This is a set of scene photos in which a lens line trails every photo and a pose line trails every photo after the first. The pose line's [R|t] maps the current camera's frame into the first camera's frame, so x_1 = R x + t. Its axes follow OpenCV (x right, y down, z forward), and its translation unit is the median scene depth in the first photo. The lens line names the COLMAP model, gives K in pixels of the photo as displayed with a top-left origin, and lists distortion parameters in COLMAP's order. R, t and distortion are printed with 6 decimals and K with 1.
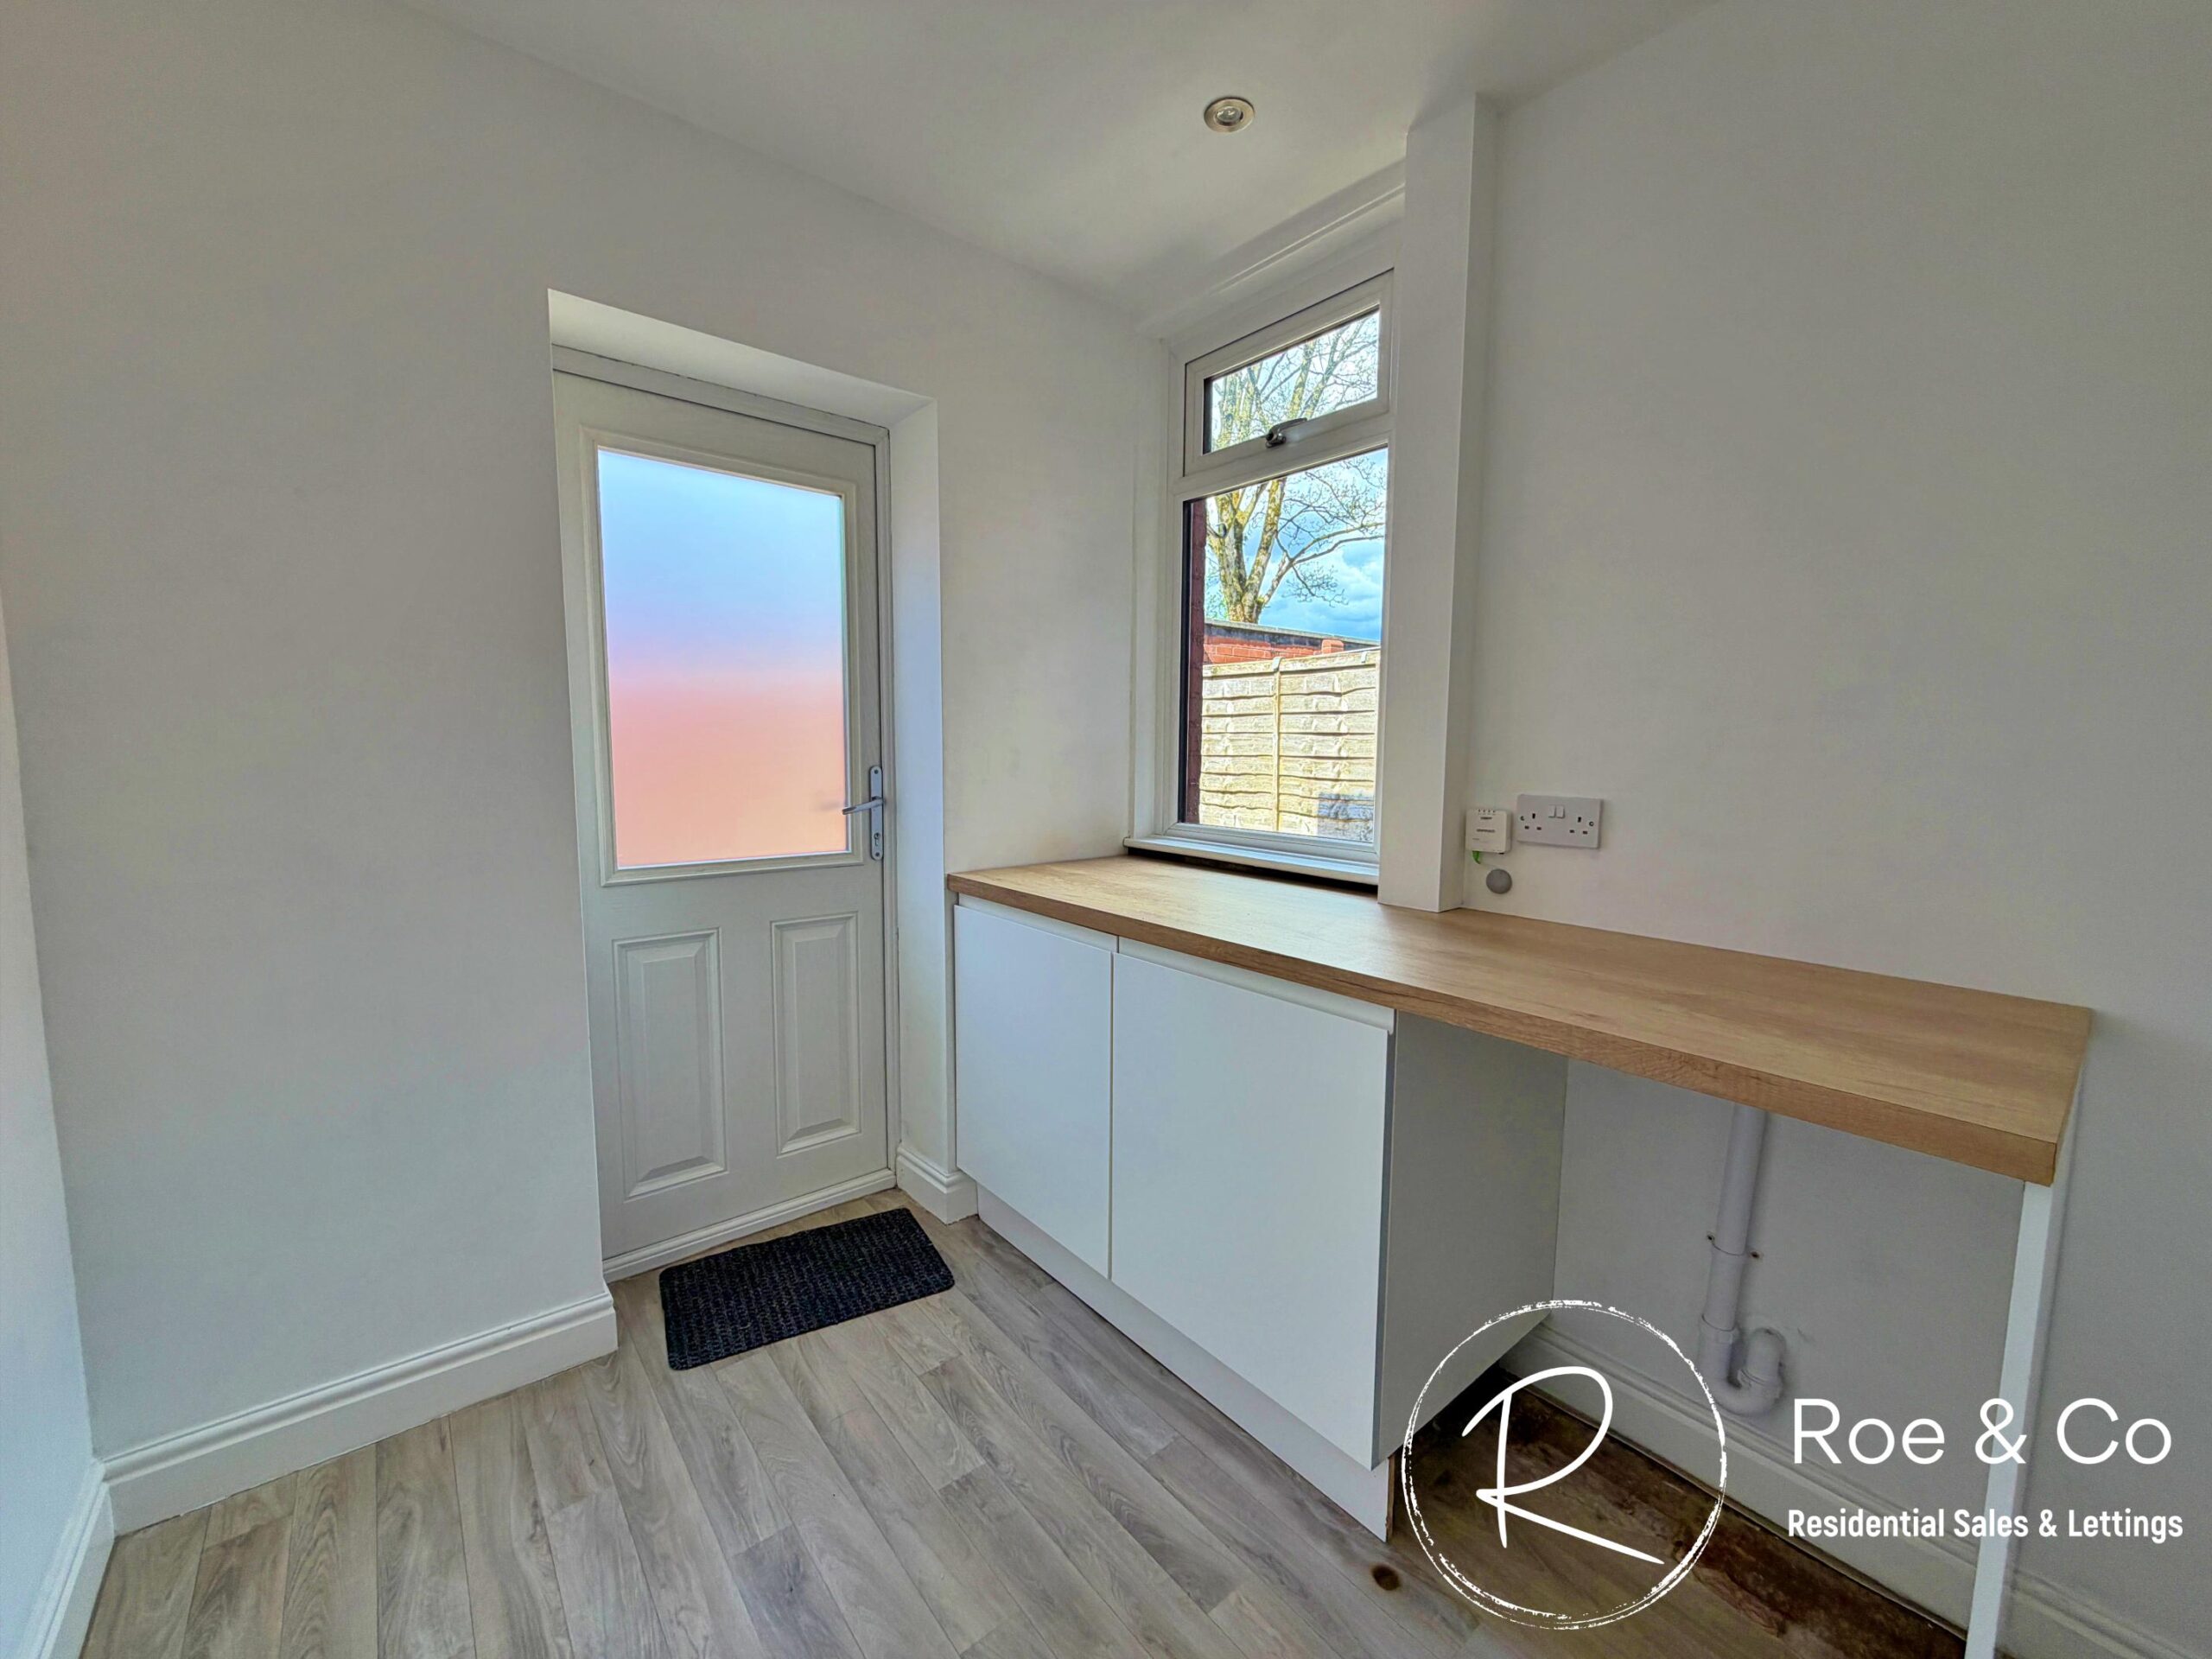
lens RADIAL K [[883.8, 0, 1101.8], [0, 883.8, 832.2], [0, 0, 1]] dist [-0.000346, 0.000257]
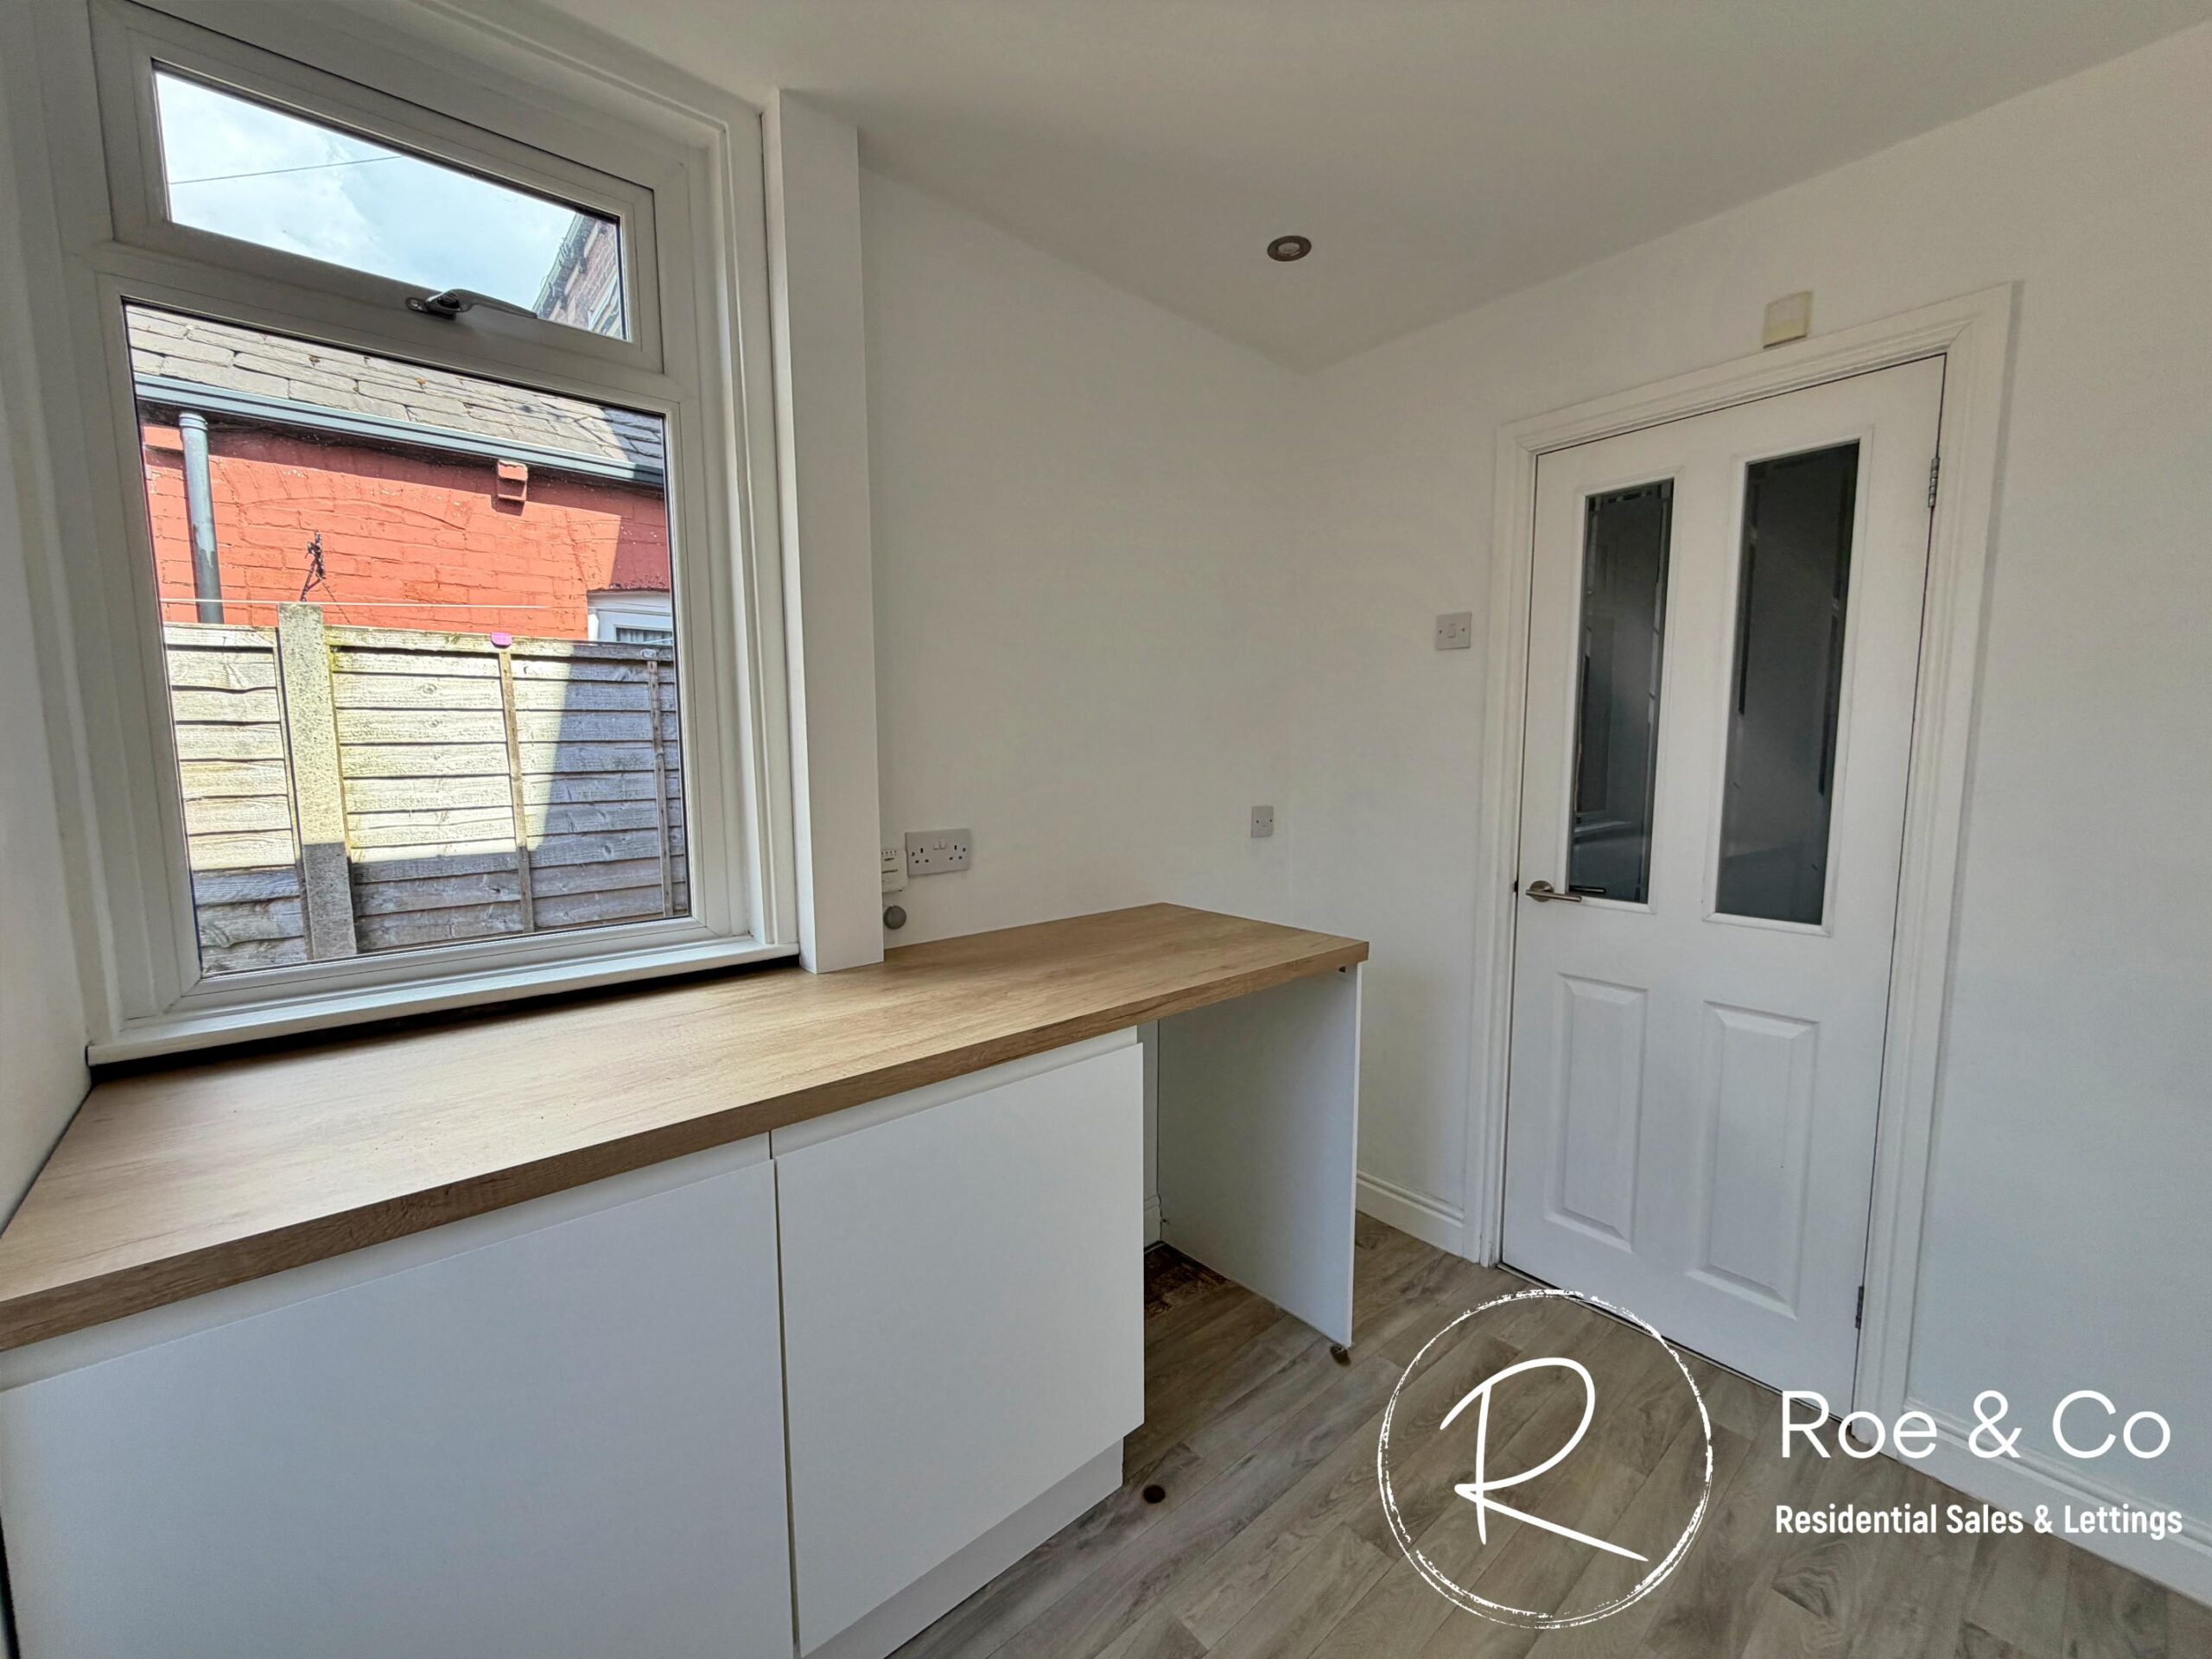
lens RADIAL K [[883.8, 0, 1101.5], [0, 883.8, 833.7], [0, 0, 1]] dist [-0.000346, 0.000257]
pose [[-0.013353, -0.112791, 0.993529, -0.697673], [0.109477, 0.987479, 0.113576, -0.160940], [-0.993900, 0.110285, -0.000838, 0.898442]]
